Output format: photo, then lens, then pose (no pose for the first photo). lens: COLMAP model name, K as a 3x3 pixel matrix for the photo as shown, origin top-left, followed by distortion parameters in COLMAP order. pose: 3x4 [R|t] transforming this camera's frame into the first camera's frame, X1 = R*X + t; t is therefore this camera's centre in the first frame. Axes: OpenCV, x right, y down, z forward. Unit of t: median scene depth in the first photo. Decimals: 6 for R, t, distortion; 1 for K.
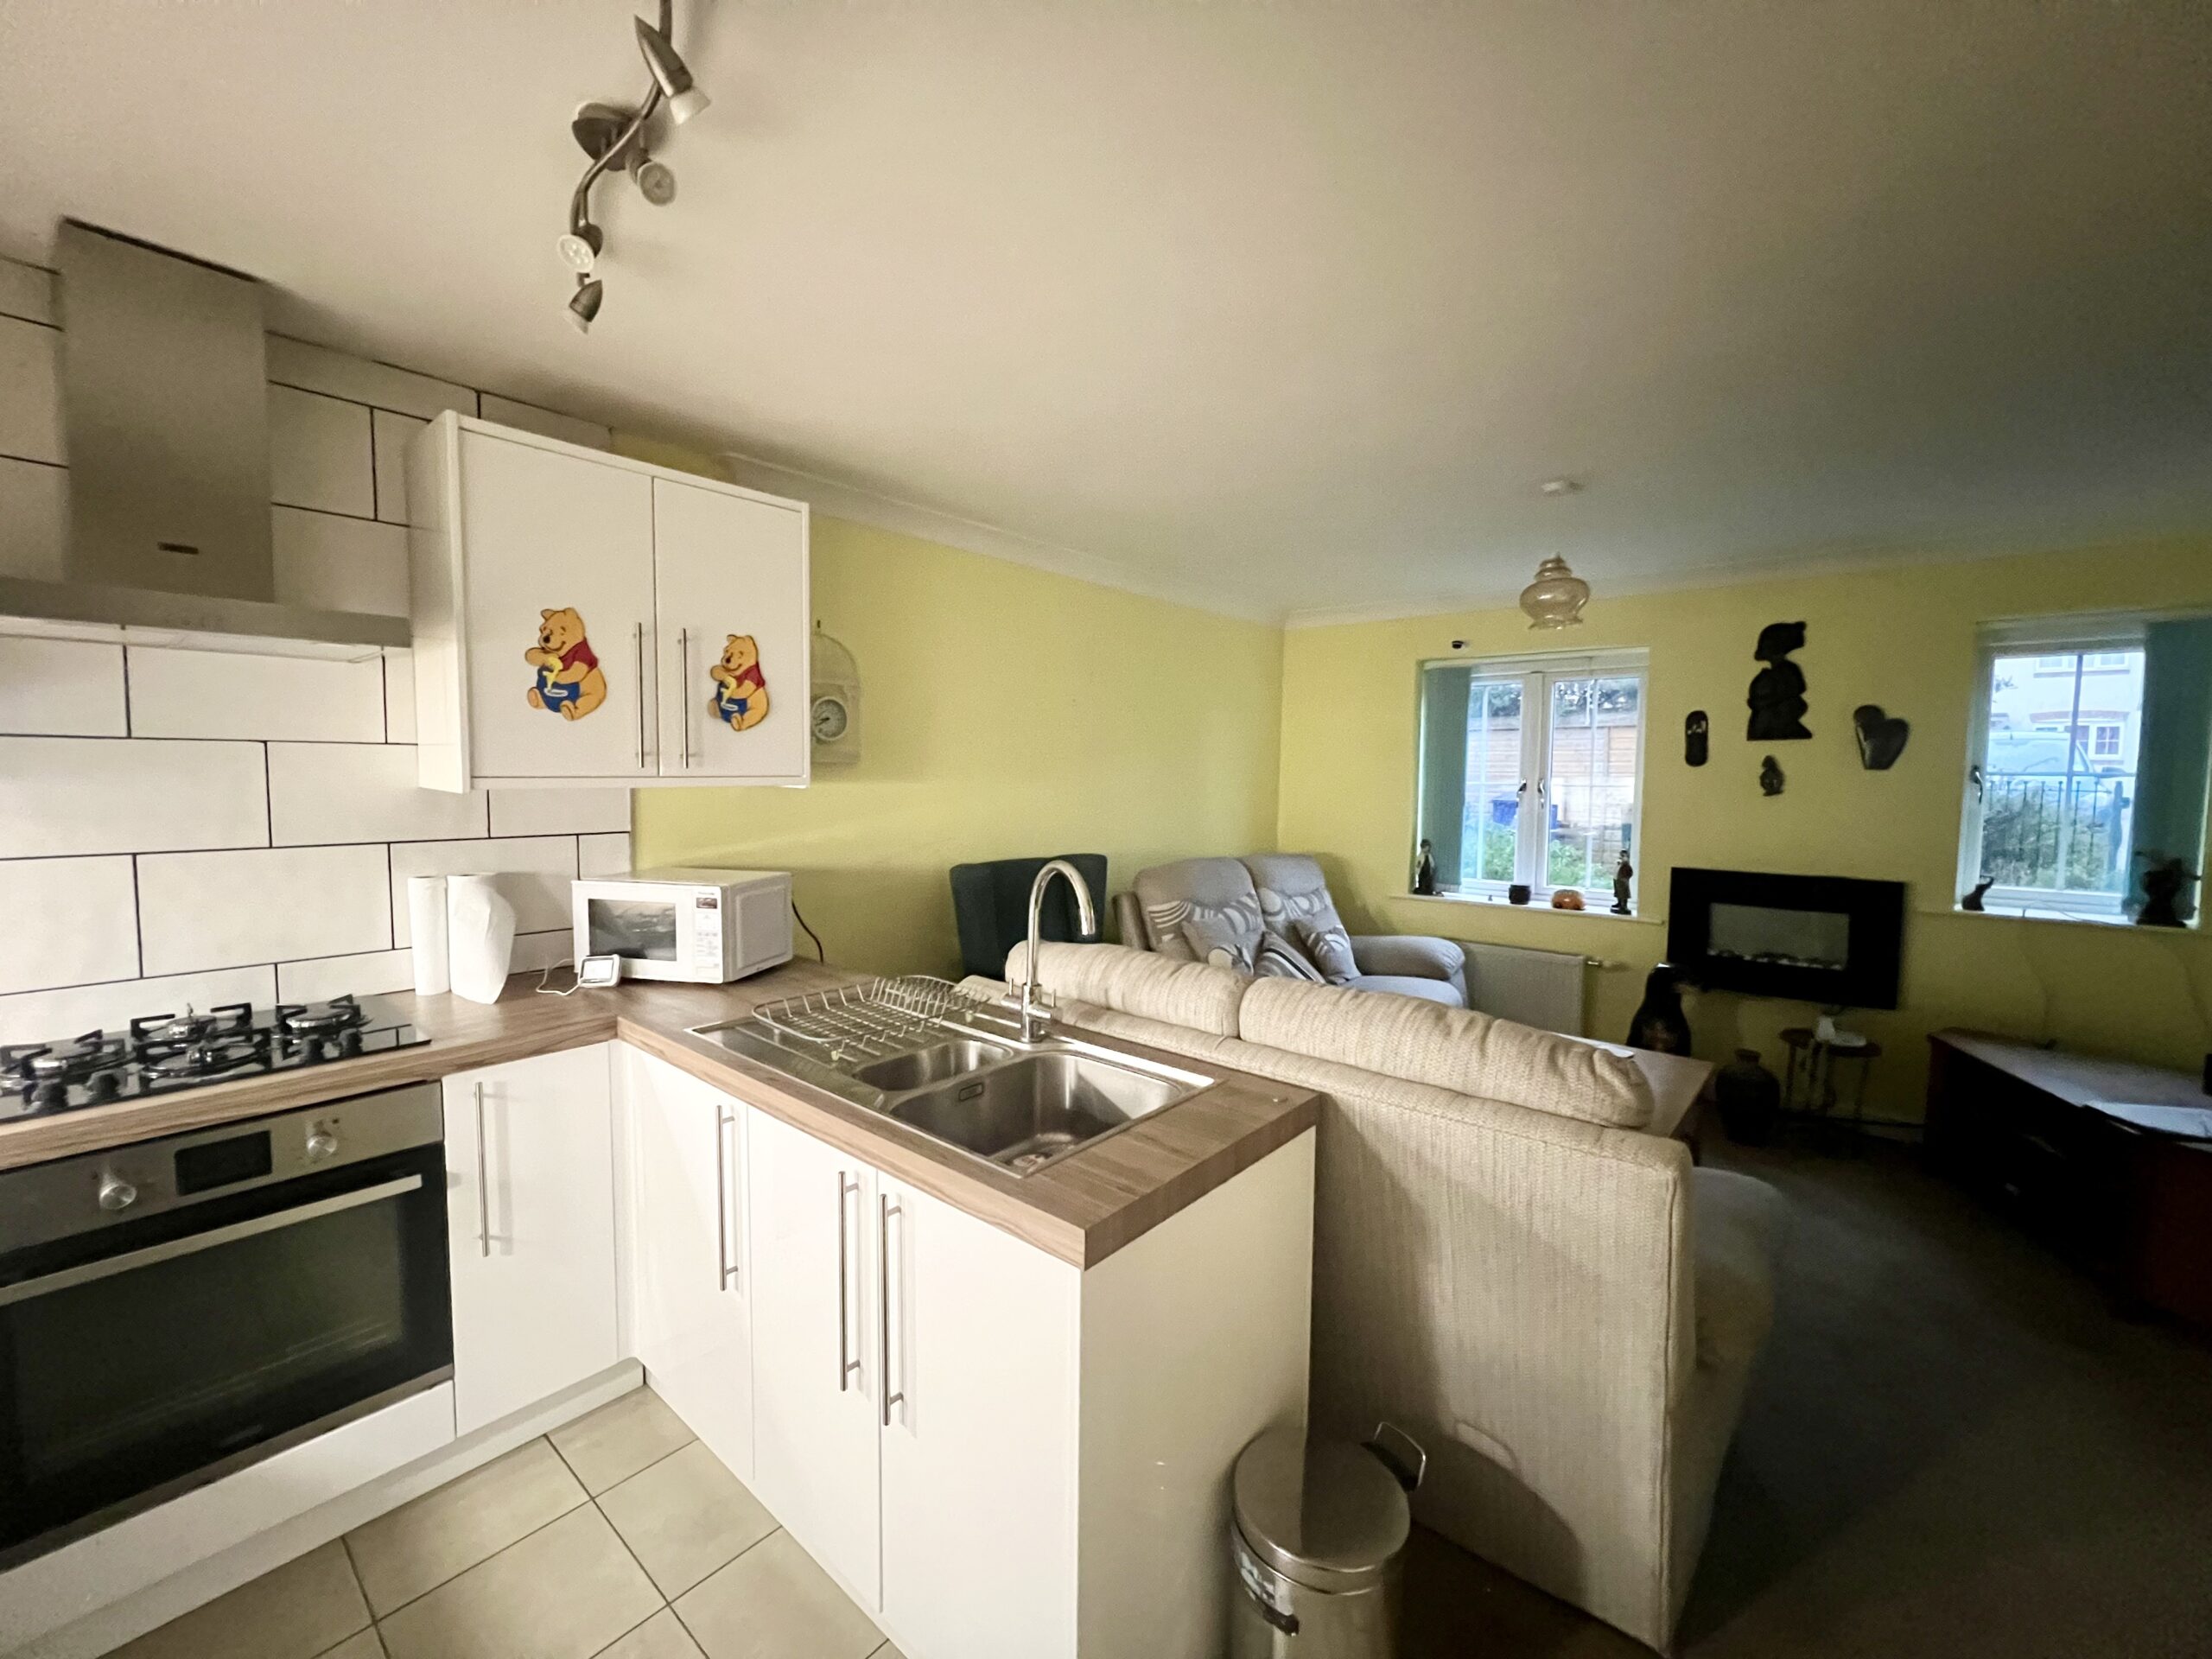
lens RADIAL K [[888.8, 0, 1104.1], [0, 888.8, 827.8], [0, 0, 1]] dist [0.000308, 0.000563]
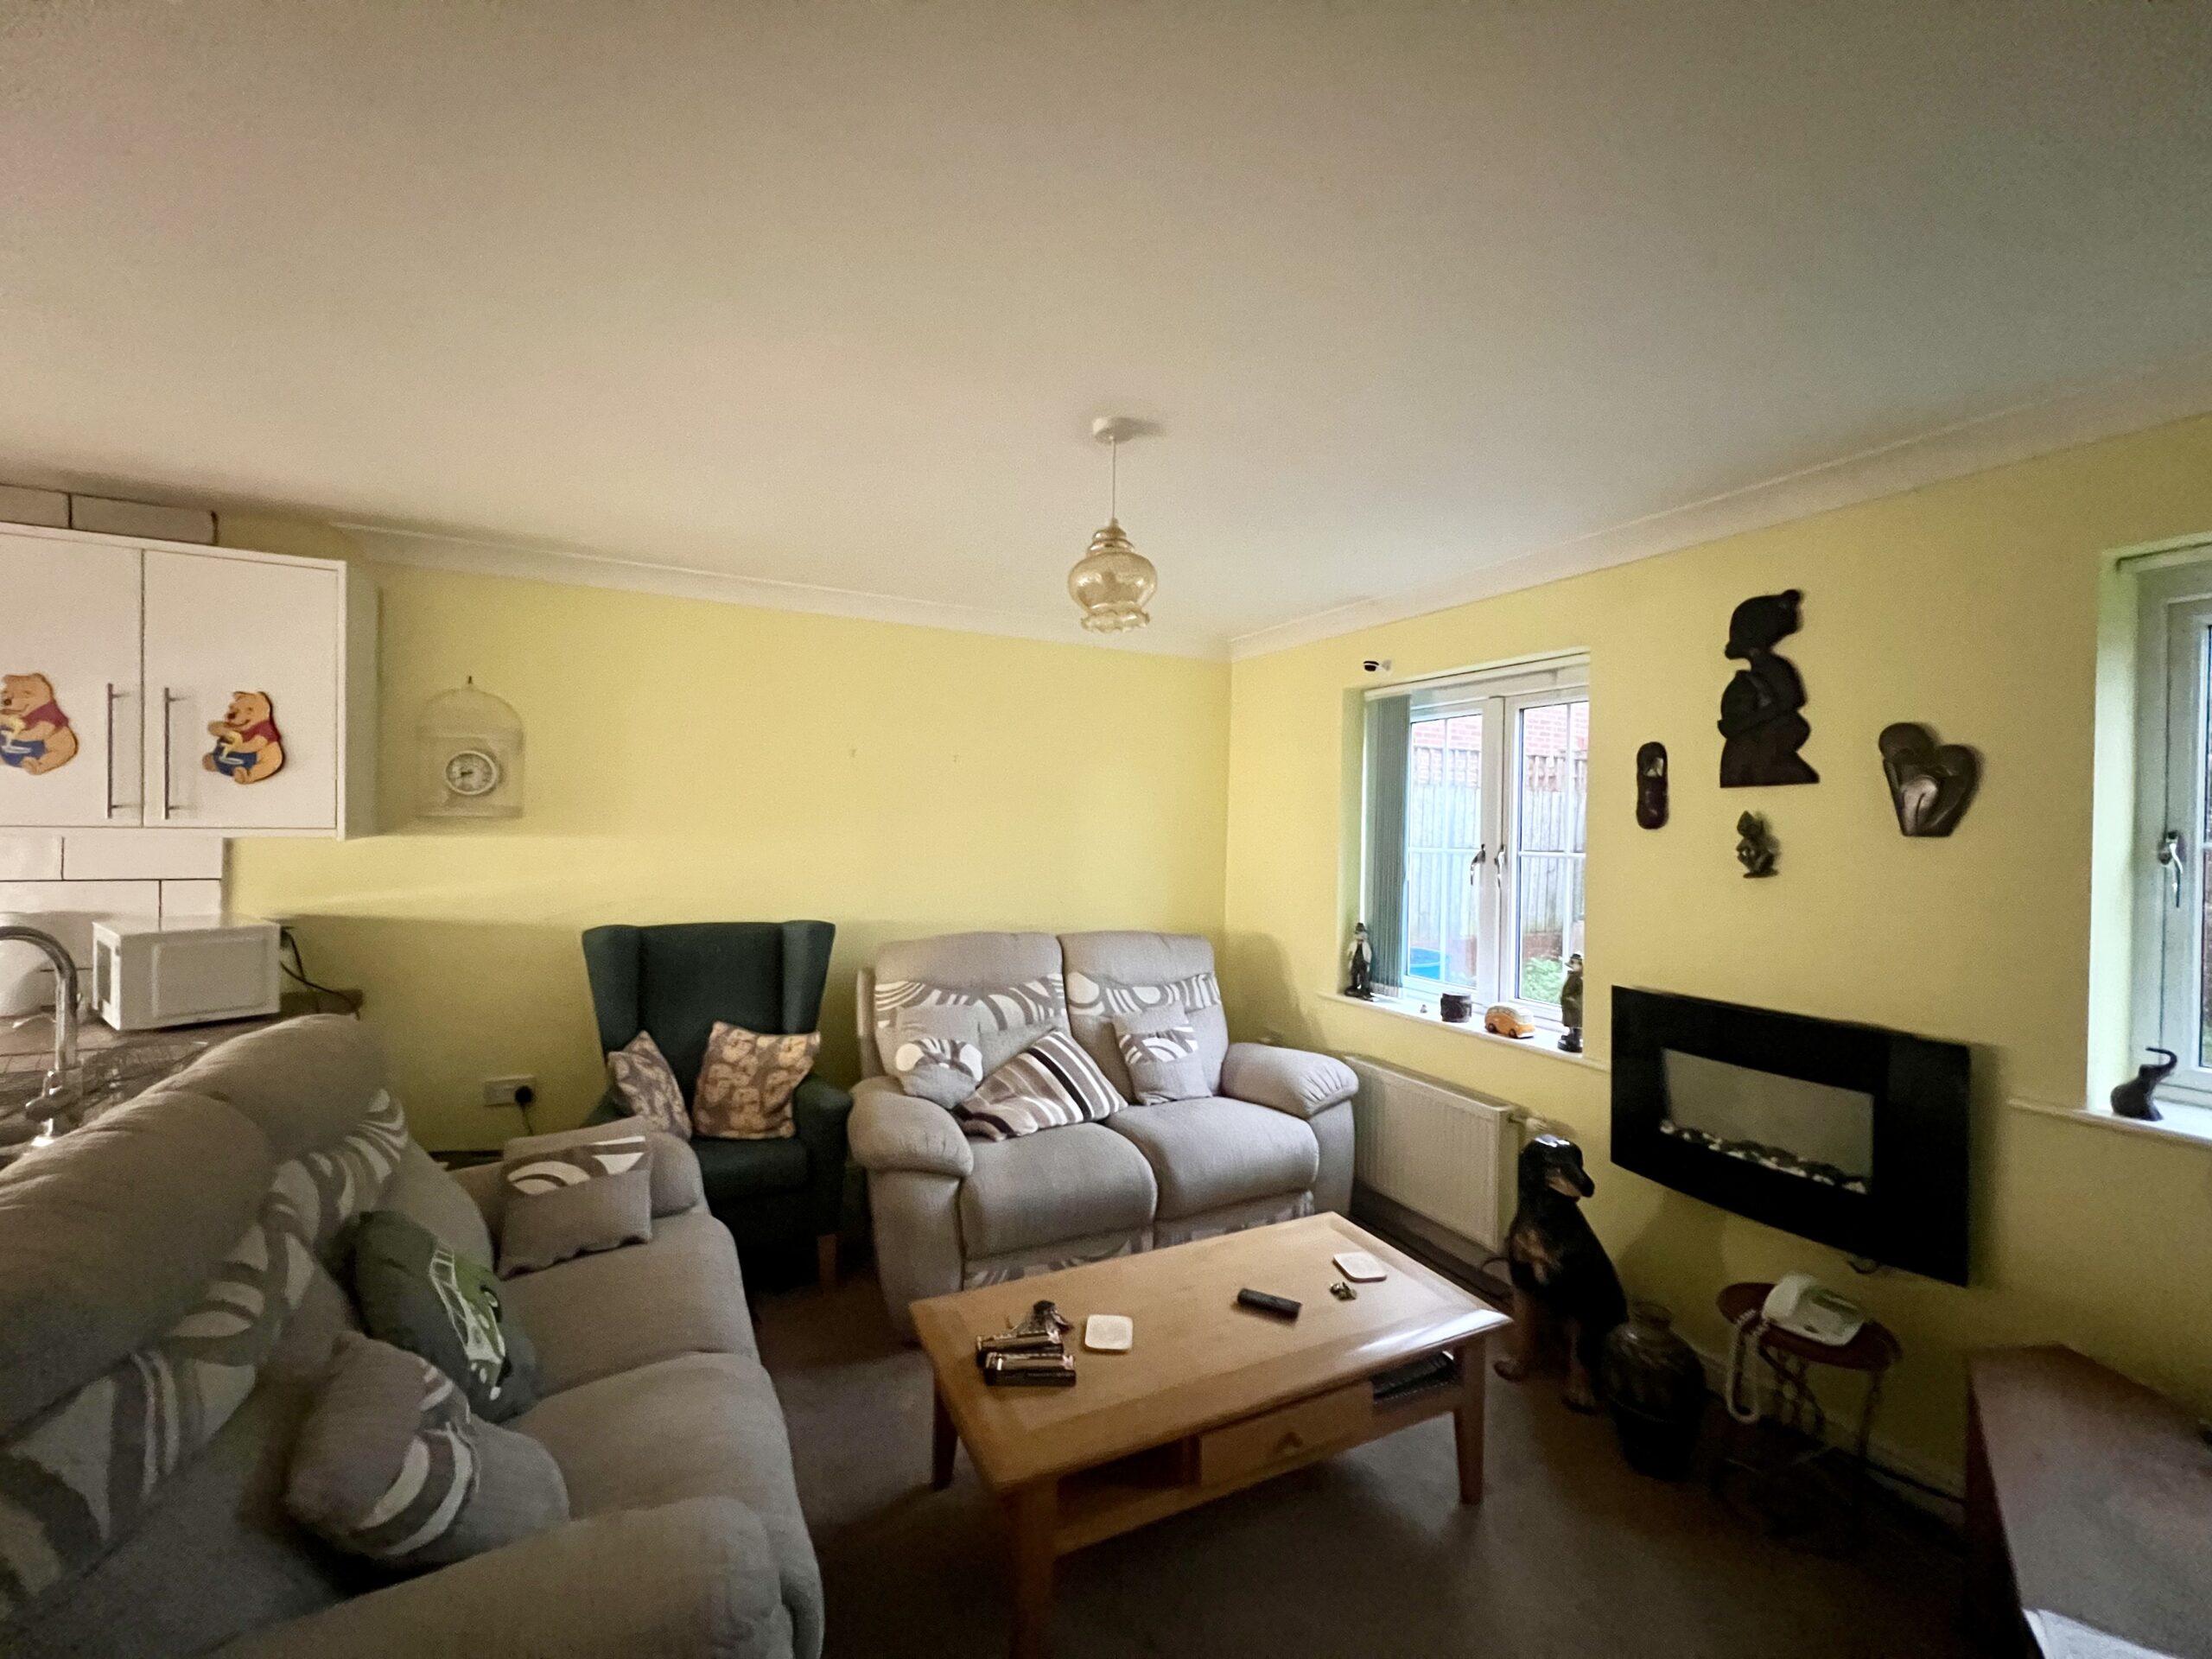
lens RADIAL K [[888.8, 0, 1096.0], [0, 888.8, 829.5], [0, 0, 1]] dist [0.000308, 0.000563]
pose [[0.923736, 0.008835, -0.382927, 0.607112], [-0.034183, 0.997646, -0.059442, -0.019248], [0.381501, 0.067999, 0.921864, 0.289719]]
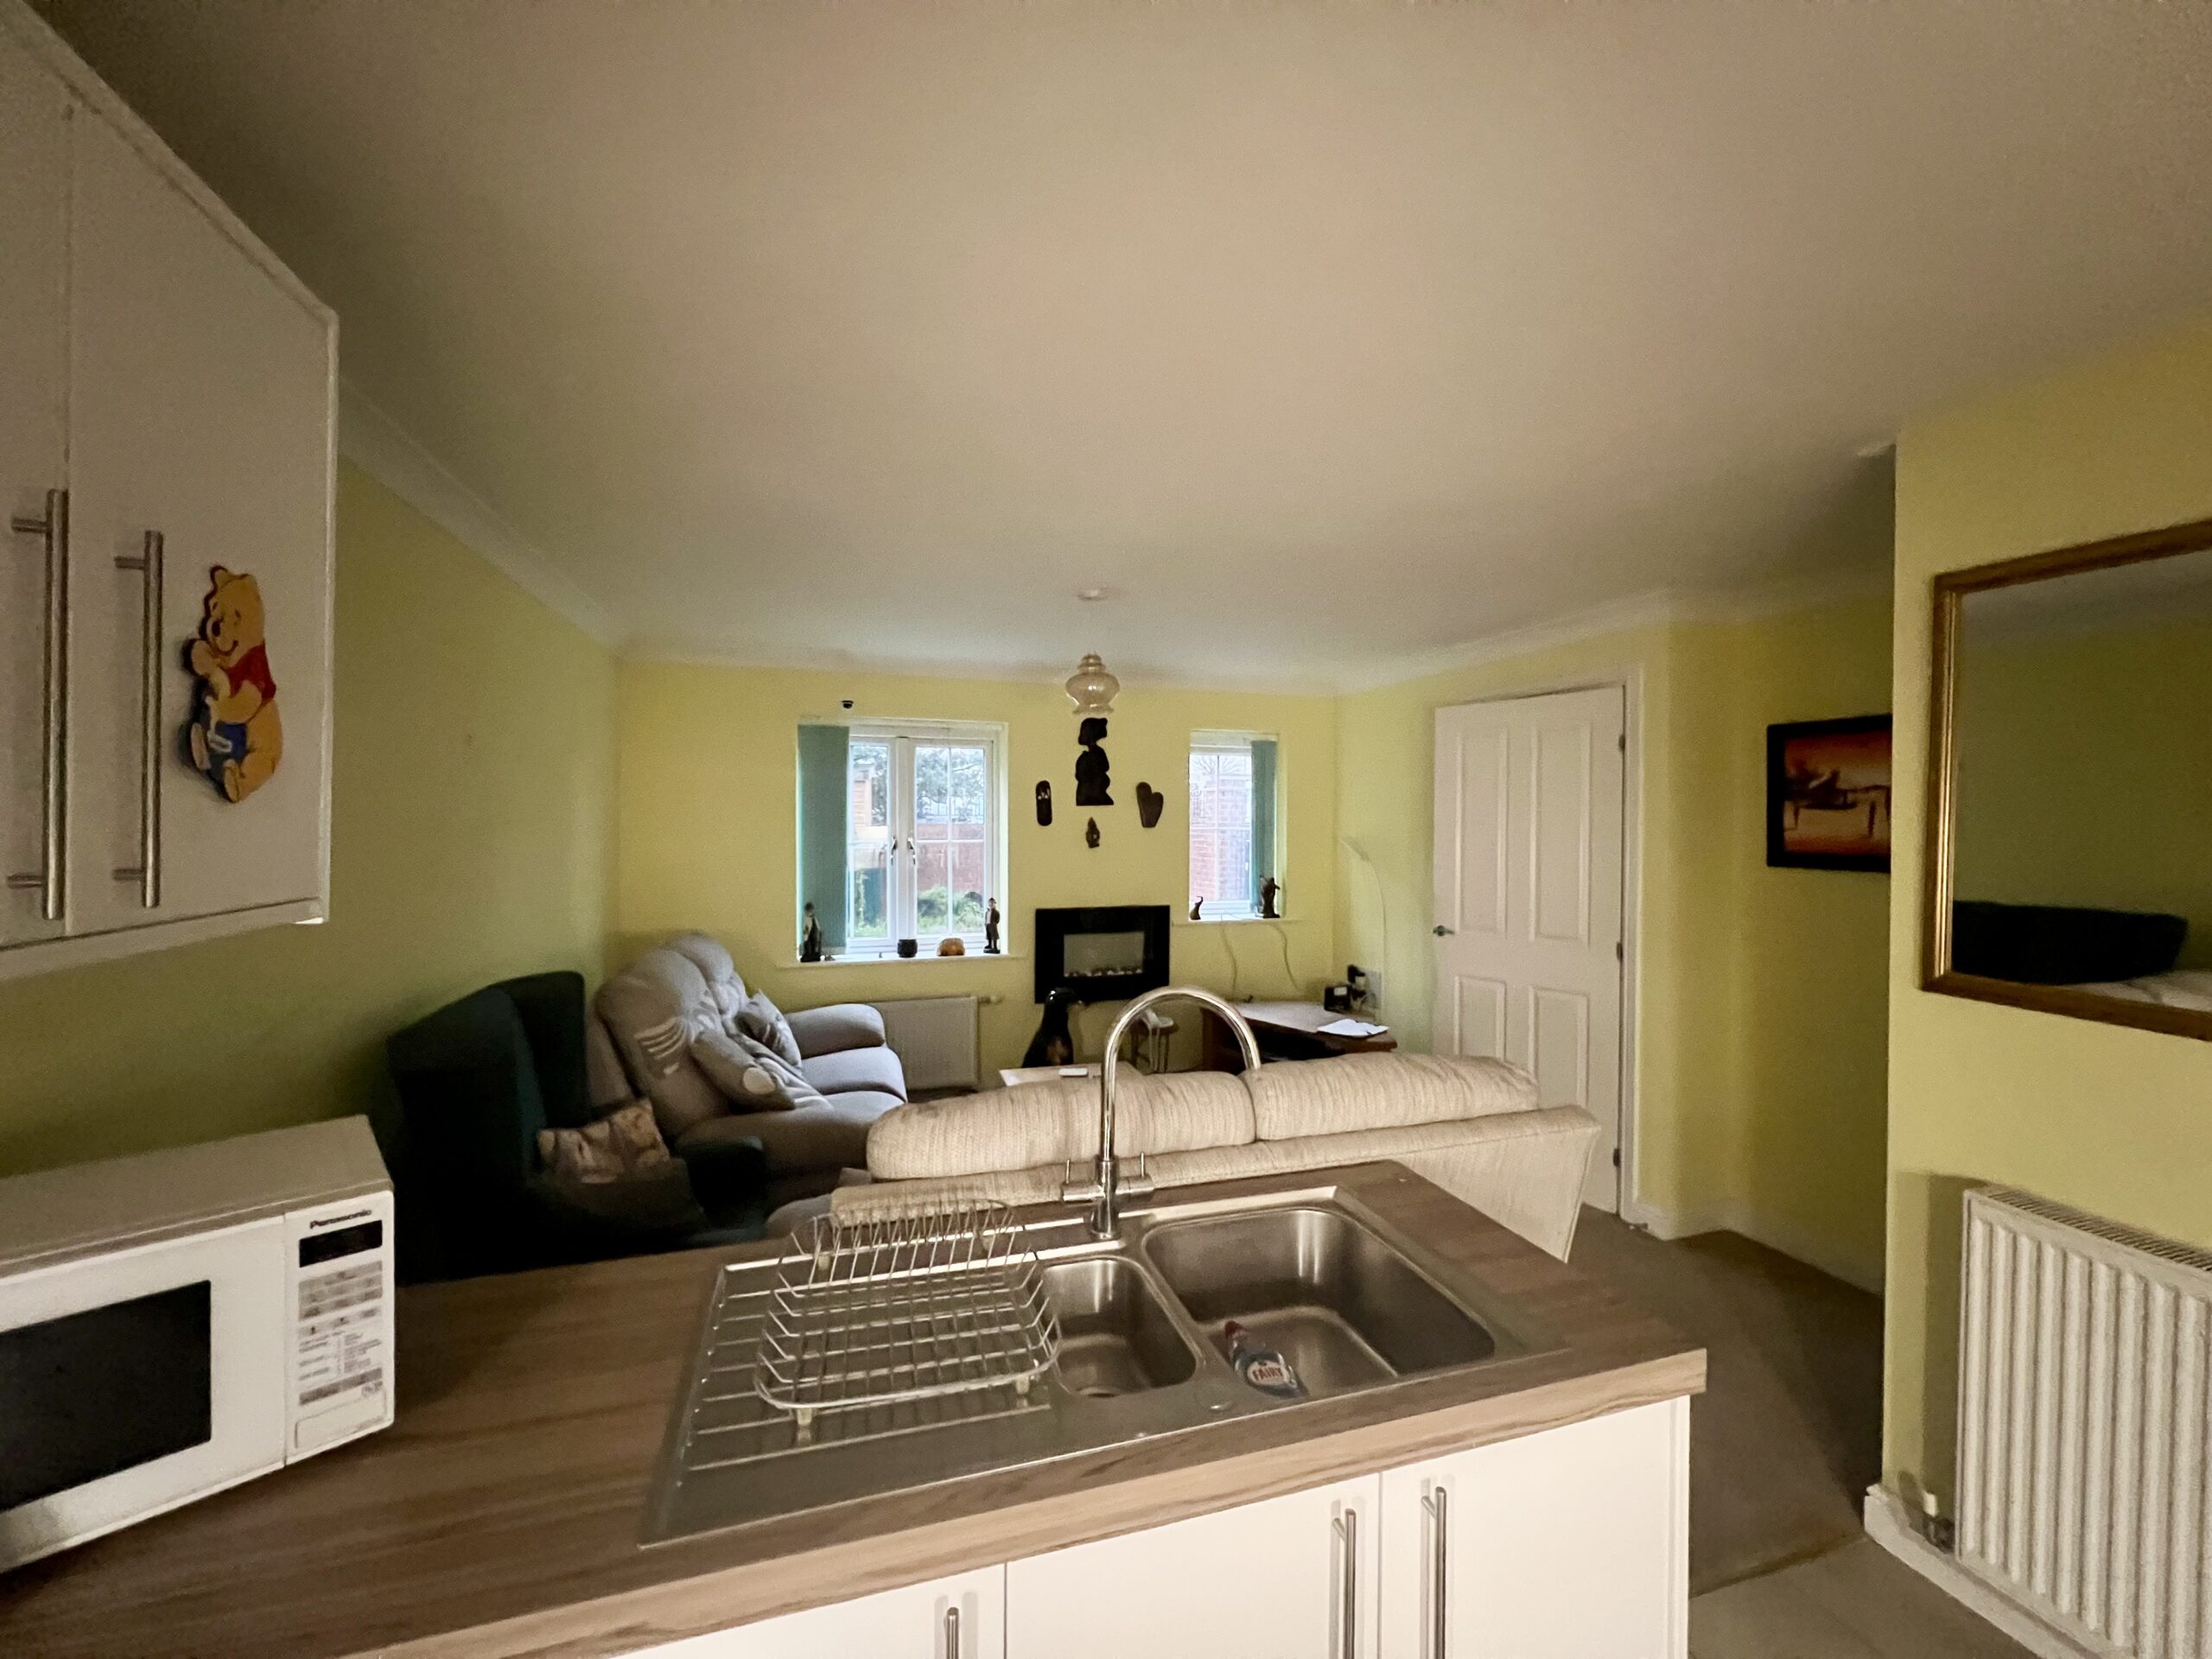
lens RADIAL K [[885.7, 0, 1106.0], [0, 885.7, 826.1], [0, 0, 1]] dist [0.002440, -0.000210]
pose [[0.538507, -0.014315, 0.842499, -0.364110], [0.055926, 0.998258, -0.018785, -0.045595], [-0.840763, 0.057233, 0.538370, 0.298158]]
